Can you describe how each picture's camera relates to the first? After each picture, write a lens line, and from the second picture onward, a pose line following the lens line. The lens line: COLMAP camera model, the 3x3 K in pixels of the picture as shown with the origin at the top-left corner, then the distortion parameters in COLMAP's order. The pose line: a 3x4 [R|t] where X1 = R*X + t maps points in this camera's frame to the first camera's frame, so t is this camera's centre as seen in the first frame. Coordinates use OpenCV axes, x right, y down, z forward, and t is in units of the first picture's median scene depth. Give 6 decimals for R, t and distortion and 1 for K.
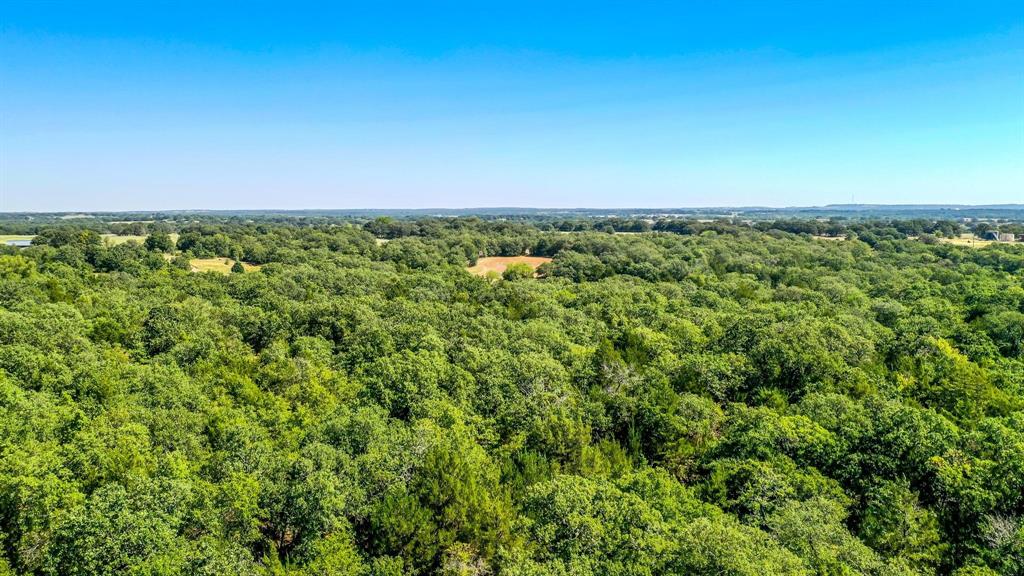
lens RADIAL K [[863.1, 0, 512.0], [0, 863.1, 288.2], [0, 0, 1]] dist [-0.004640, 0.000268]
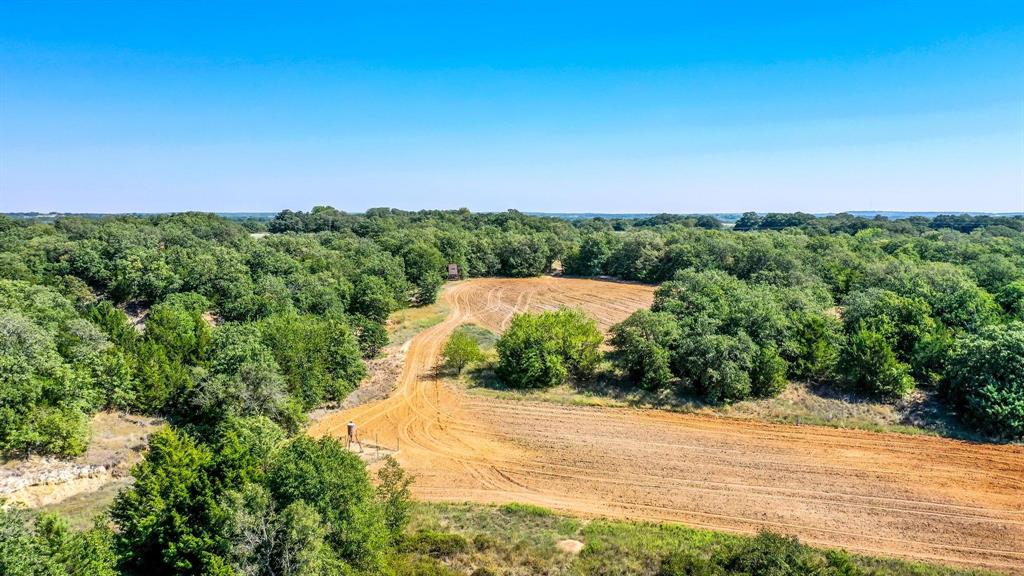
lens RADIAL K [[863.1, 0, 512.4], [0, 863.1, 288.3], [0, 0, 1]] dist [-0.004640, 0.000268]
pose [[0.999967, 0.006442, -0.005026, -0.003660], [-0.006471, 0.999962, -0.005775, -0.028150], [0.004989, 0.005808, 0.999971, 0.552081]]
